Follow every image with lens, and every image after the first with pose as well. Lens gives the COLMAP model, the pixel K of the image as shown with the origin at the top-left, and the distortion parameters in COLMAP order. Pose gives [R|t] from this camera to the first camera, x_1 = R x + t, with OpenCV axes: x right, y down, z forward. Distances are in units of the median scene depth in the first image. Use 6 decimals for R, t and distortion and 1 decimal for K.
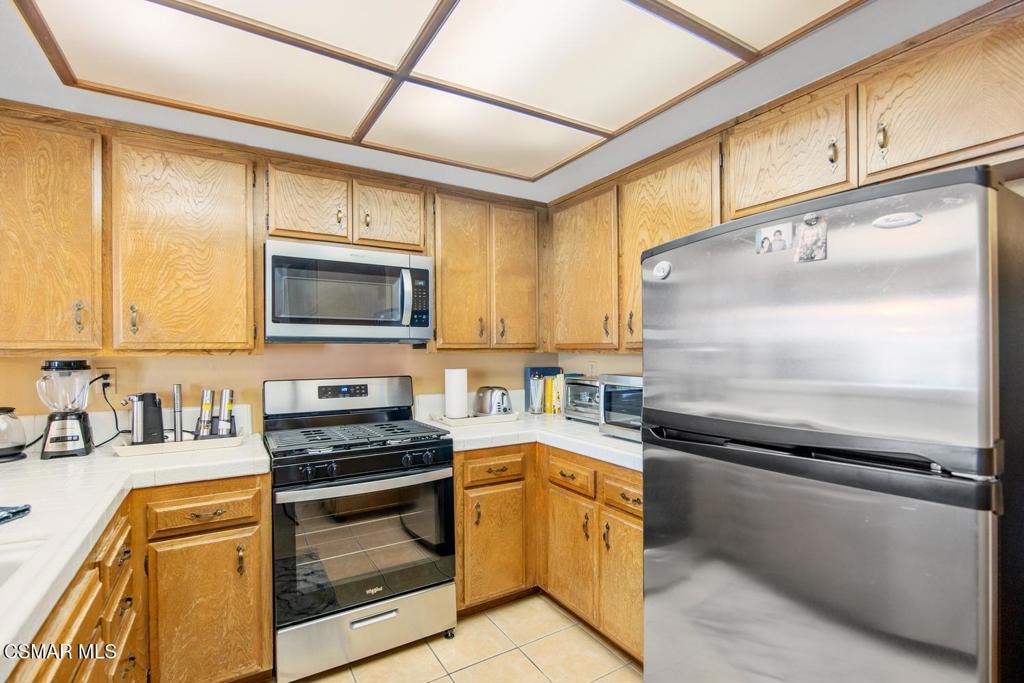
lens RADIAL K [[474.9, 0, 513.5], [0, 474.9, 356.3], [0, 0, 1]] dist [-0.014733, 0.000102]
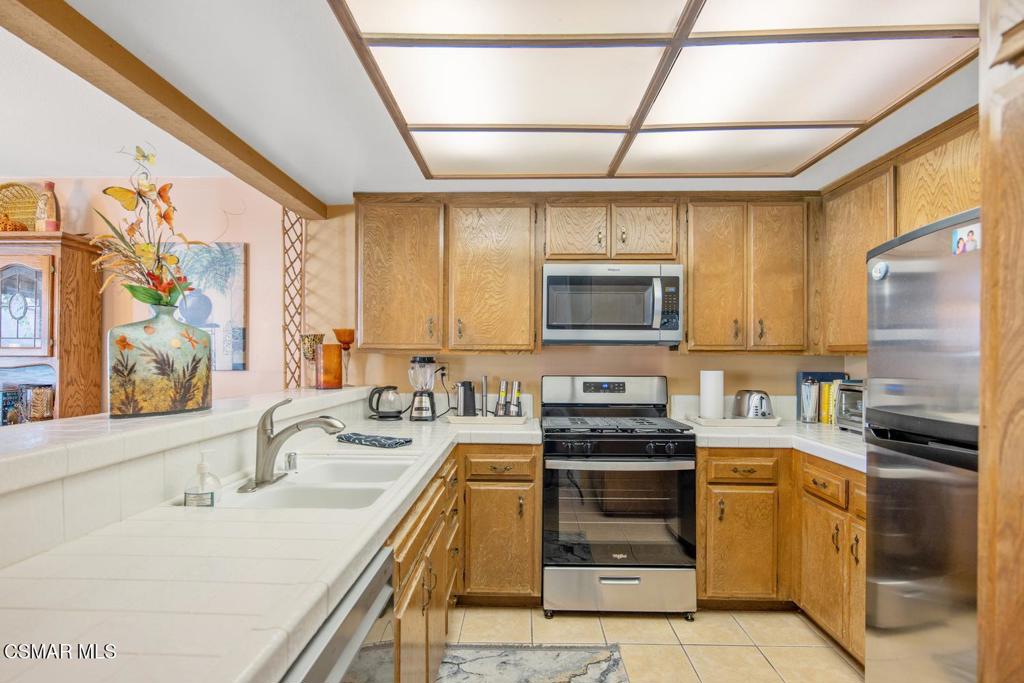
lens RADIAL K [[555.3, 0, 512.8], [0, 555.3, 358.9], [0, 0, 1]] dist [0.000966, 0.000059]
pose [[0.842463, 0.010579, -0.538651, 0.200807], [-0.014277, 0.999894, -0.002692, 0.013765], [0.538566, 0.009958, 0.842525, -0.282005]]
